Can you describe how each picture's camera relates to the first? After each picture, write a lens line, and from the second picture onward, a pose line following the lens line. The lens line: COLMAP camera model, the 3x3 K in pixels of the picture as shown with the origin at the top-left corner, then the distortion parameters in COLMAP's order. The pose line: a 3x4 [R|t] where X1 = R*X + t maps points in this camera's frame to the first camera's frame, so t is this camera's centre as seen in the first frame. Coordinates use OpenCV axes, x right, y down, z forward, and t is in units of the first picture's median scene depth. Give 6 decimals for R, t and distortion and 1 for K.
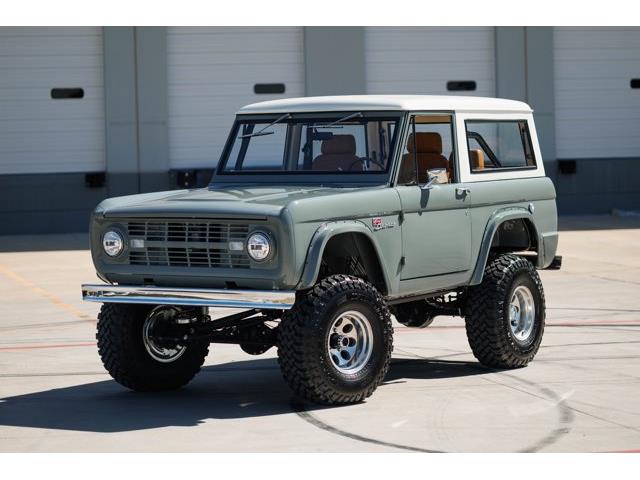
lens RADIAL K [[2022.5, 0, 319.4], [0, 2022.5, 237.8], [0, 0, 1]] dist [-0.160227, 0.000000]
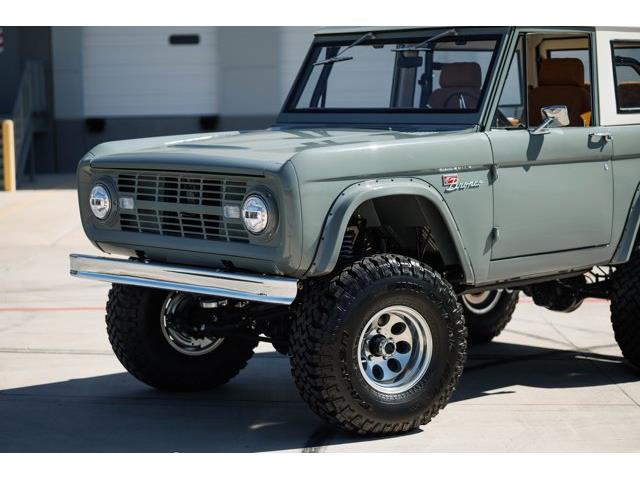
lens RADIAL K [[1612.6, 0, 321.9], [0, 1612.6, 256.2], [0, 0, 1]] dist [0.007317, 0.000000]
pose [[0.972290, 0.029615, -0.231896, 0.115483], [-0.016403, 0.998141, 0.058698, -0.013422], [0.233203, -0.053268, 0.970968, 0.423298]]
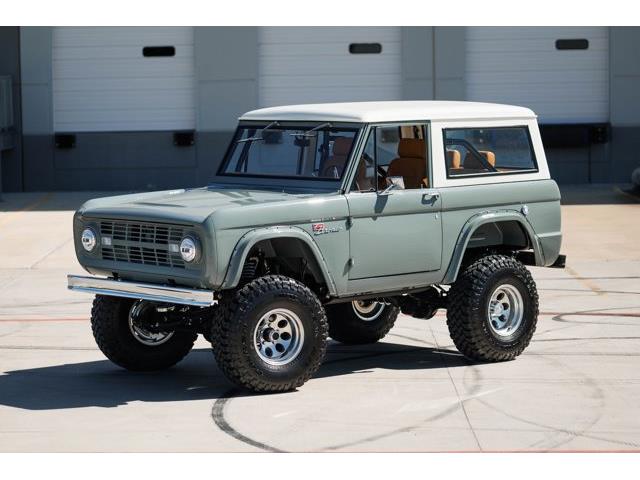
lens RADIAL K [[2161.7, 0, 306.6], [0, 2161.7, 272.2], [0, 0, 1]] dist [-0.095824, 0.000000]
pose [[0.967108, 0.032672, -0.252258, 0.311941], [-0.019704, 0.998359, 0.053764, -0.045324], [0.253601, -0.047025, 0.966165, -0.130615]]
